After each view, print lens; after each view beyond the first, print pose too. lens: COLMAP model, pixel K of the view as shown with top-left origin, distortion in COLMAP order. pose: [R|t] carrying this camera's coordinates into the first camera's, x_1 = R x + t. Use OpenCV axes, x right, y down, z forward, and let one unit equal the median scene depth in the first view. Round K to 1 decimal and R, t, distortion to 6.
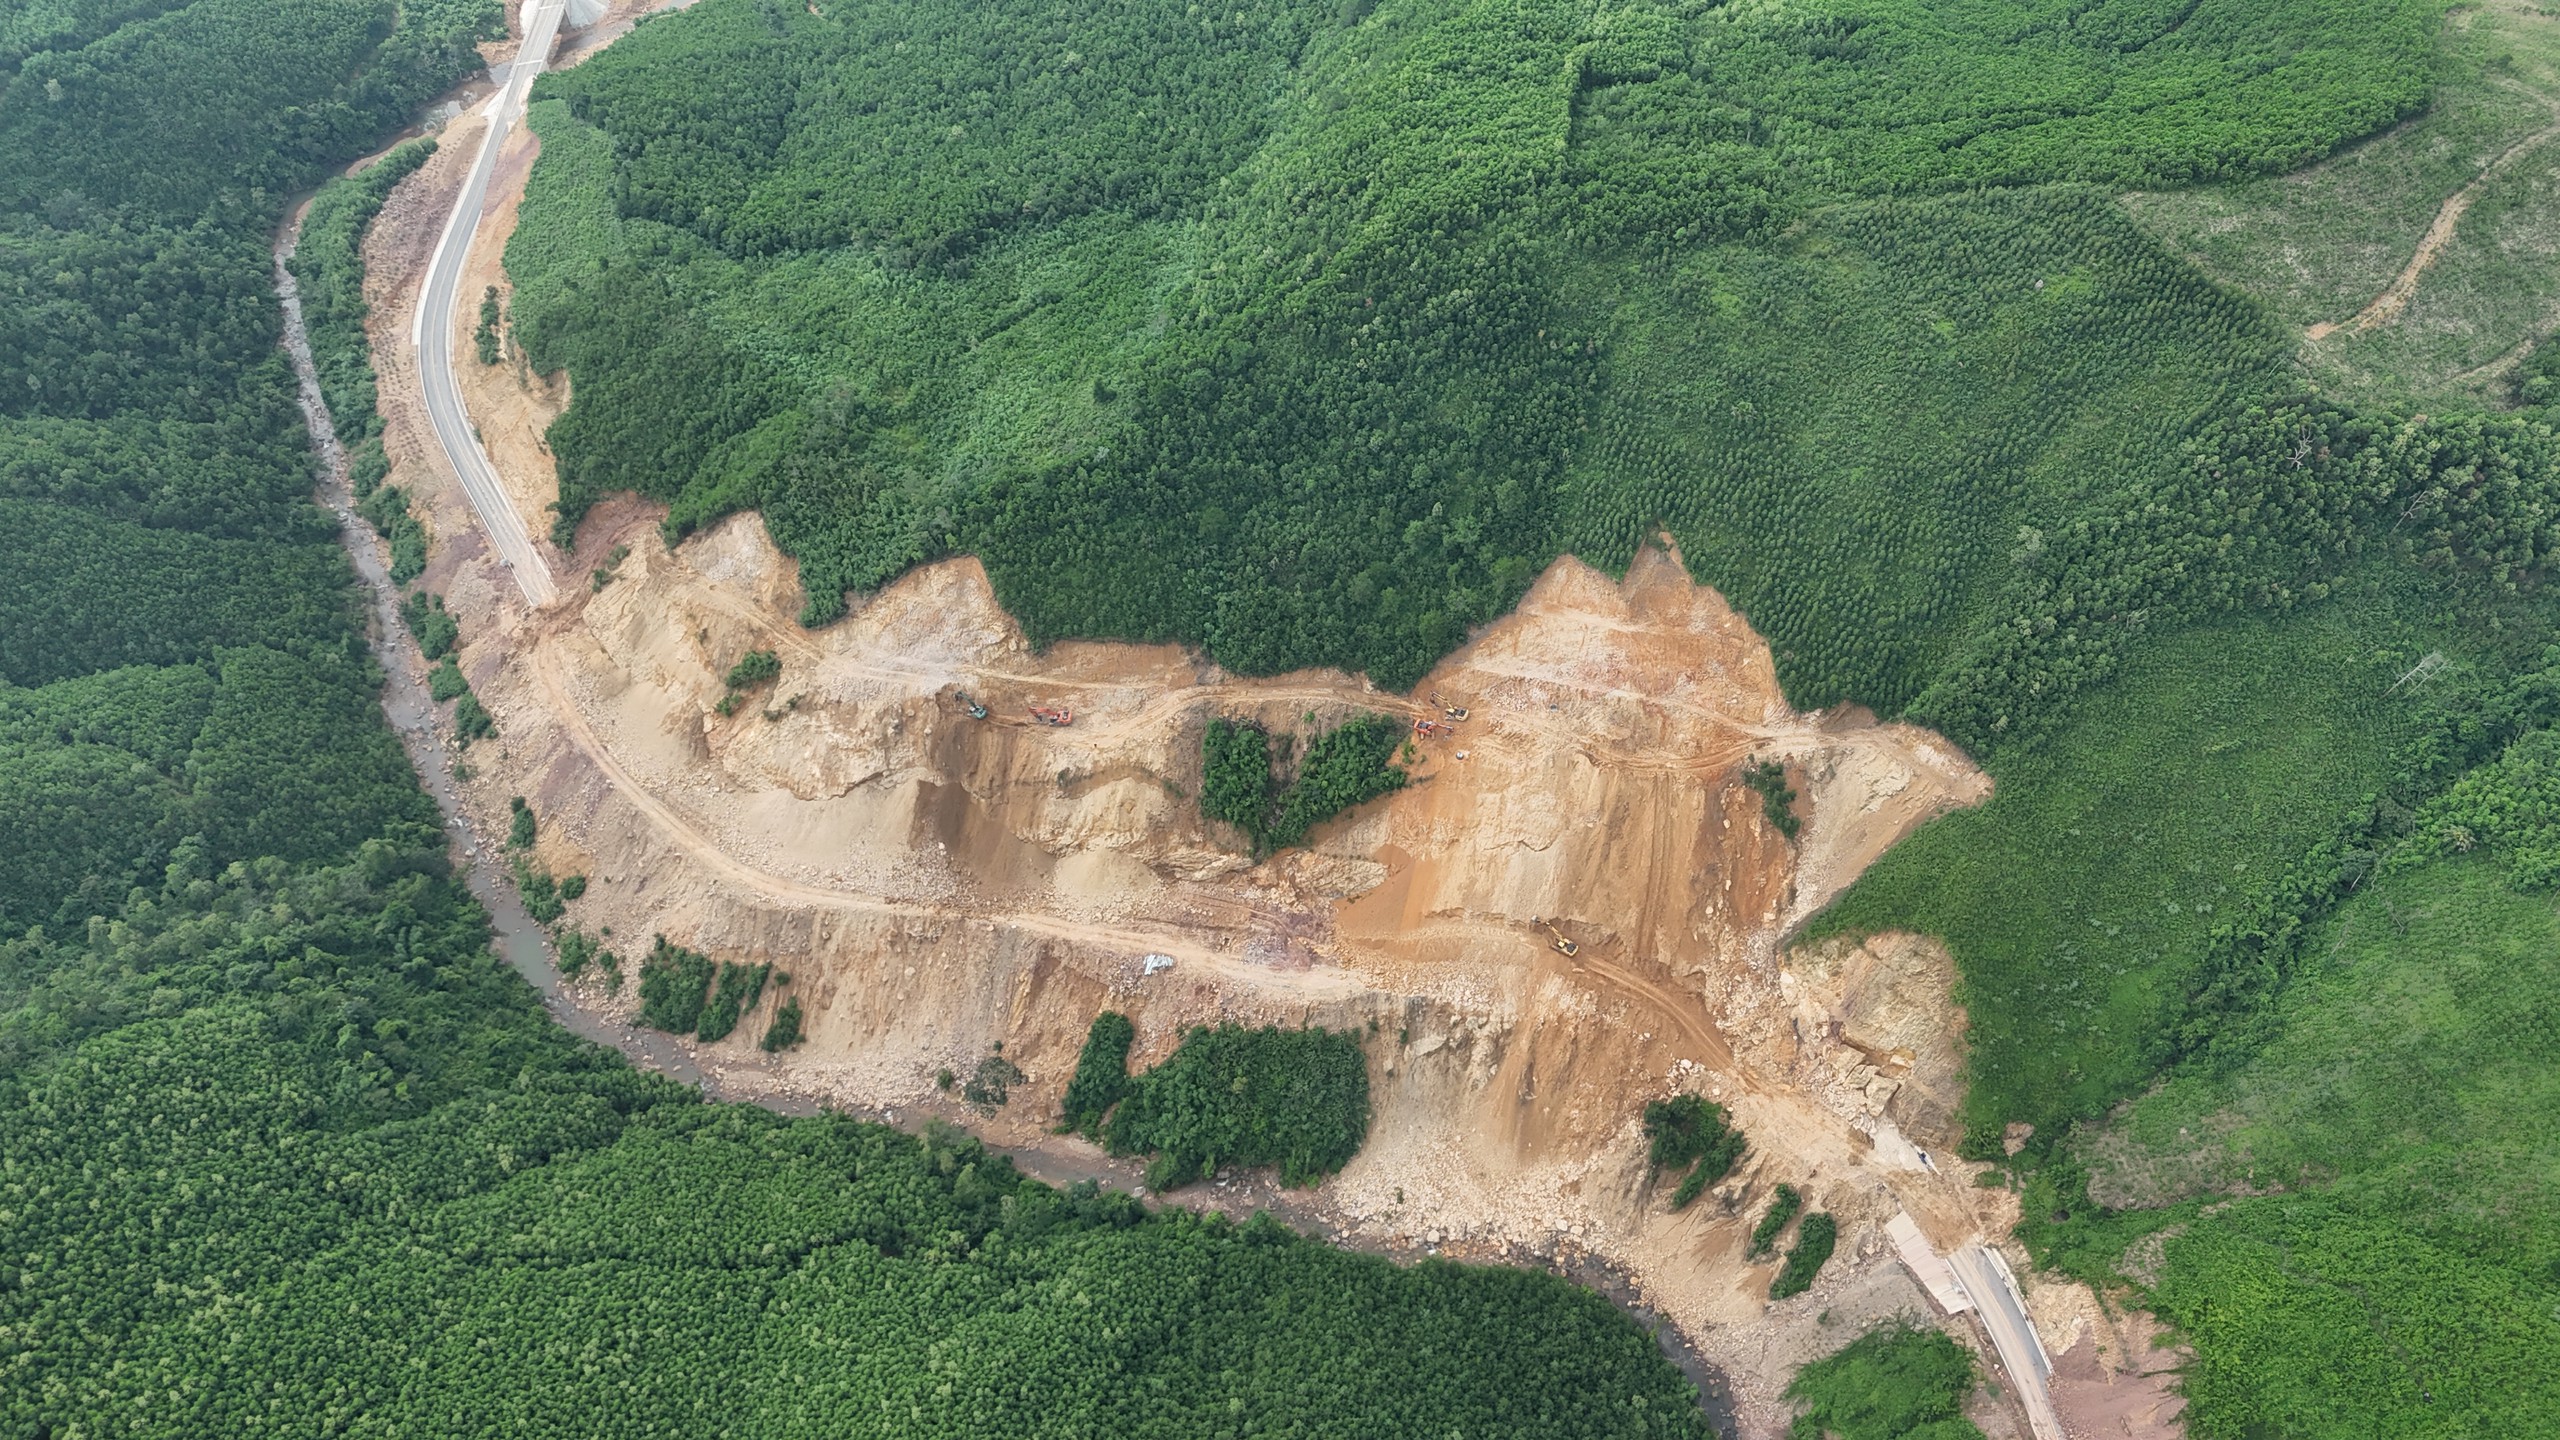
lens RADIAL K [[1932.8, 0, 1280.0], [0, 1932.8, 720.0], [0, 0, 1]] dist [0.117287, -0.106263]
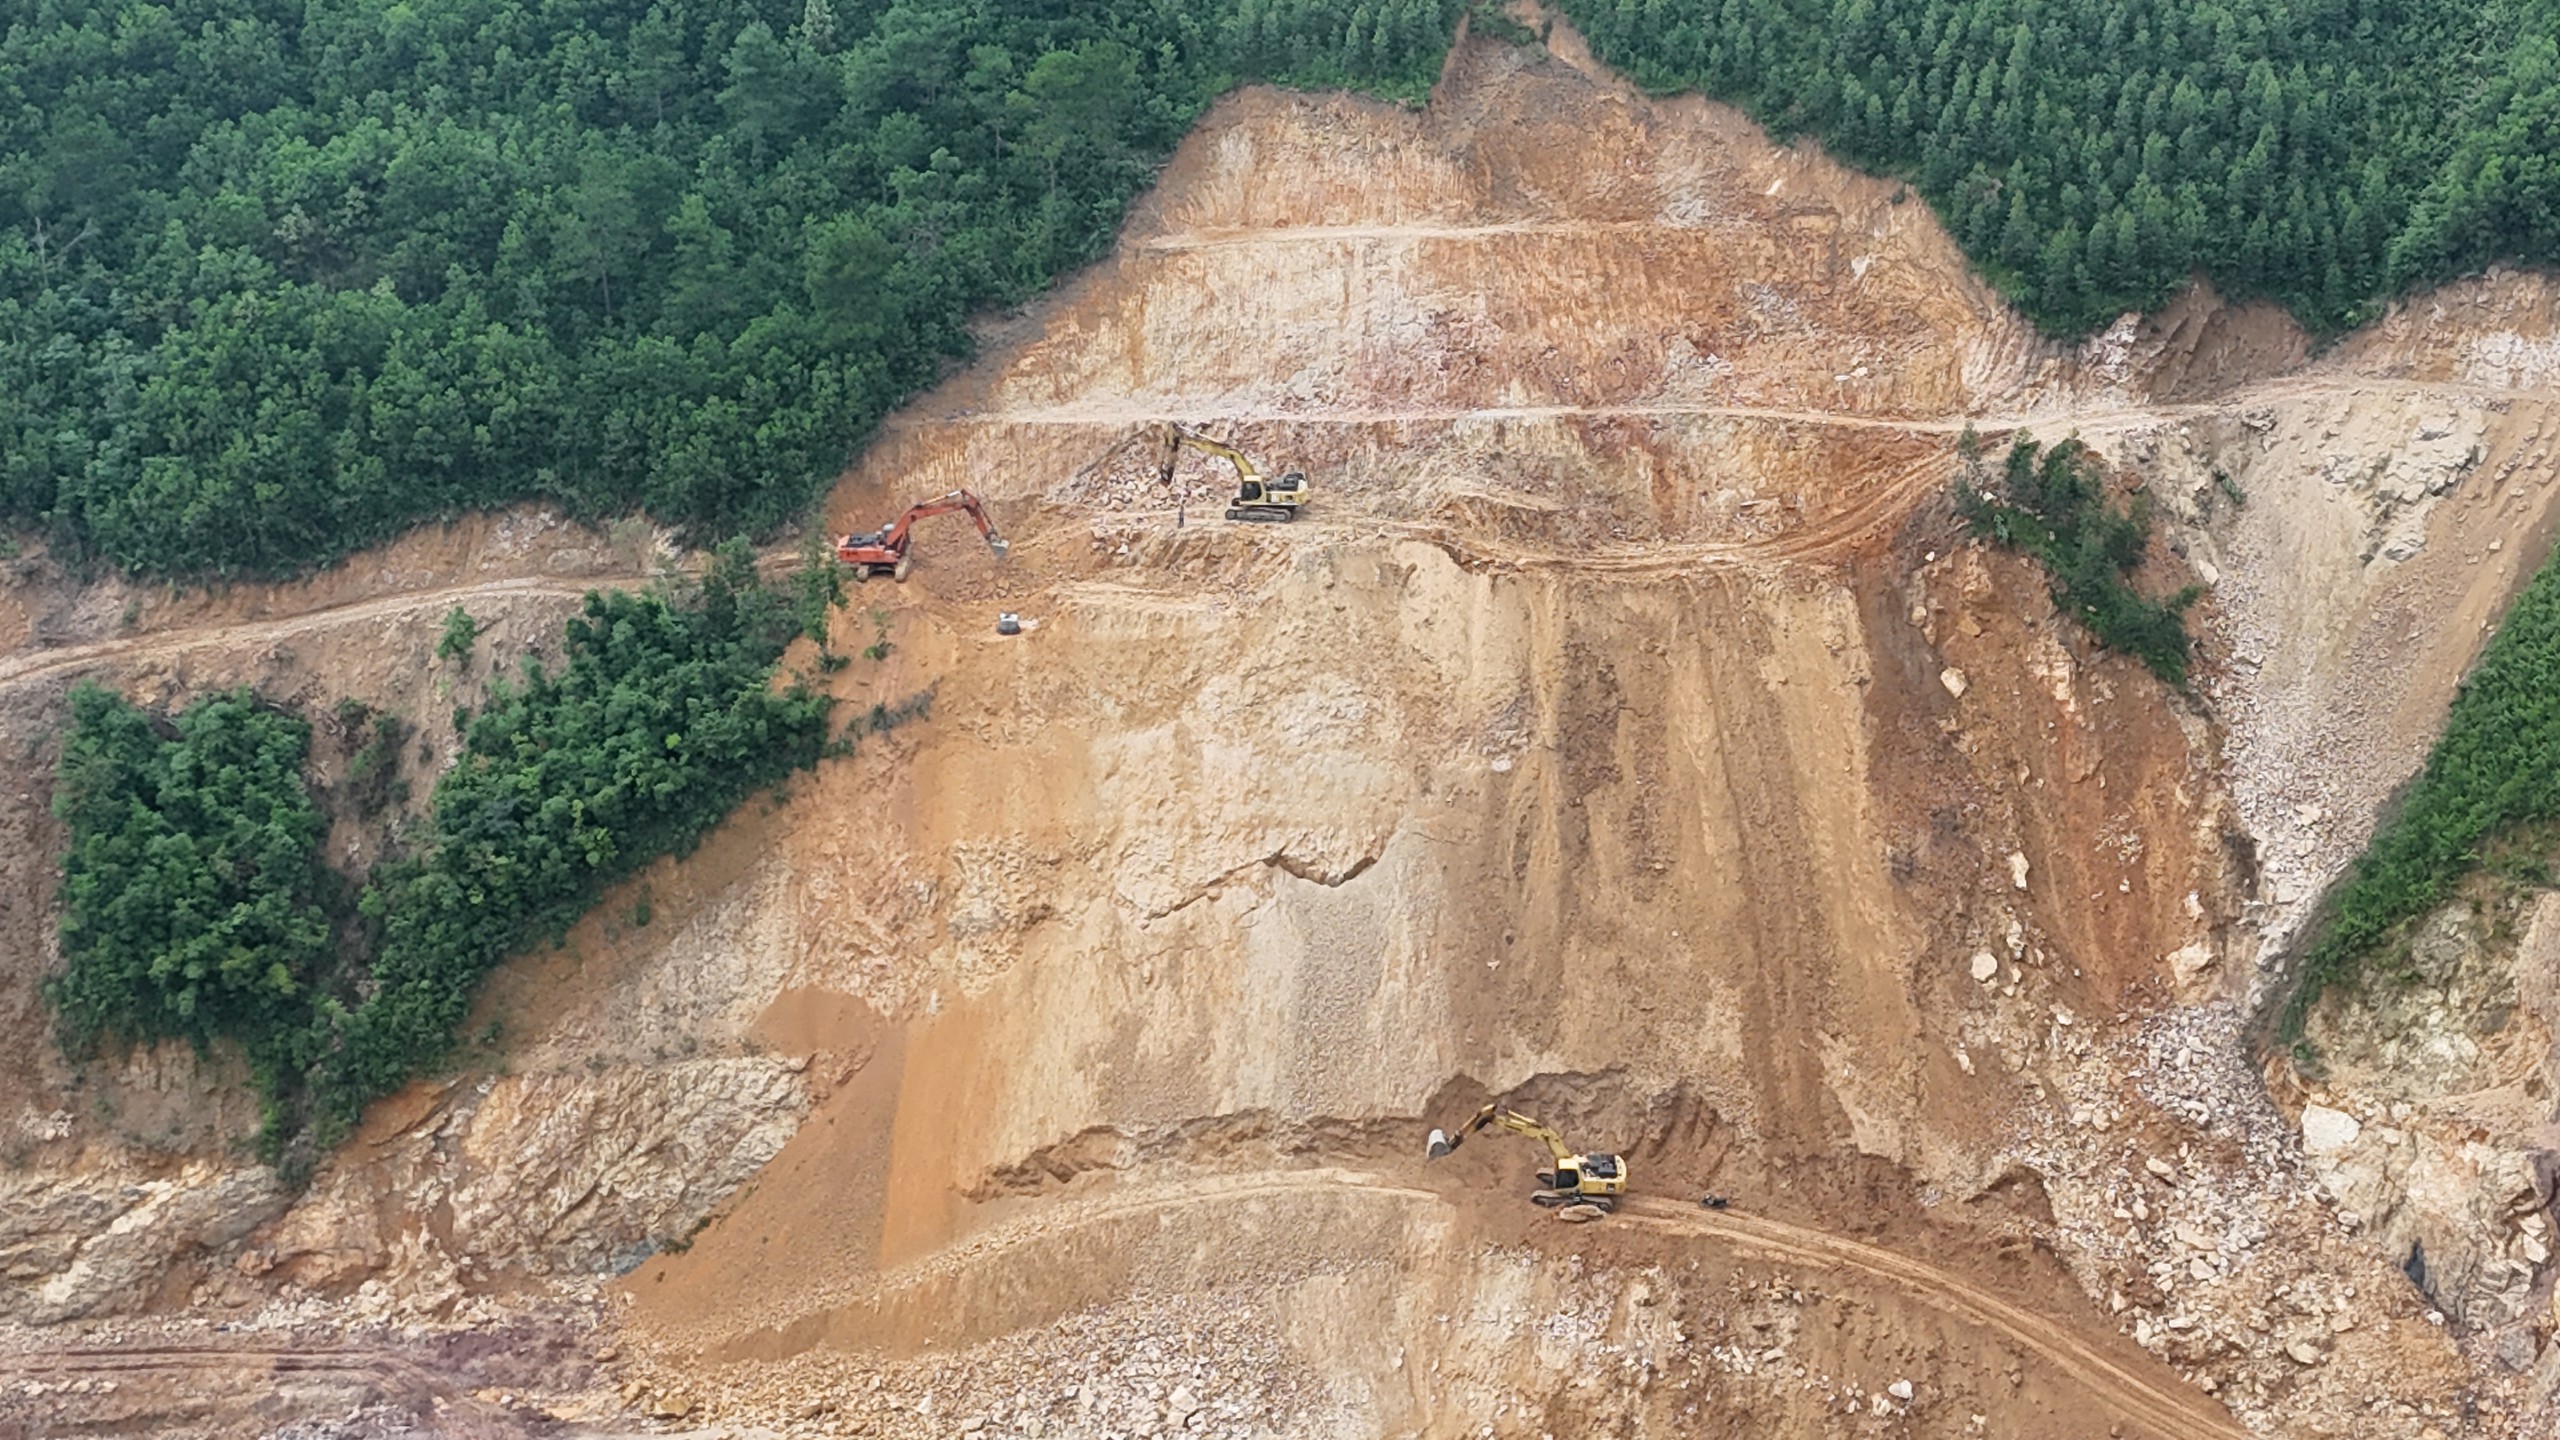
lens RADIAL K [[3750.4, 0, 1290.1], [0, 3750.4, 722.8], [0, 0, 1]] dist [0.176231, -0.474824]
pose [[0.970769, -0.078203, 0.226920, 0.008288], [0.192420, 0.818695, -0.541030, 0.383974], [-0.143468, 0.568879, 0.809811, 0.636604]]
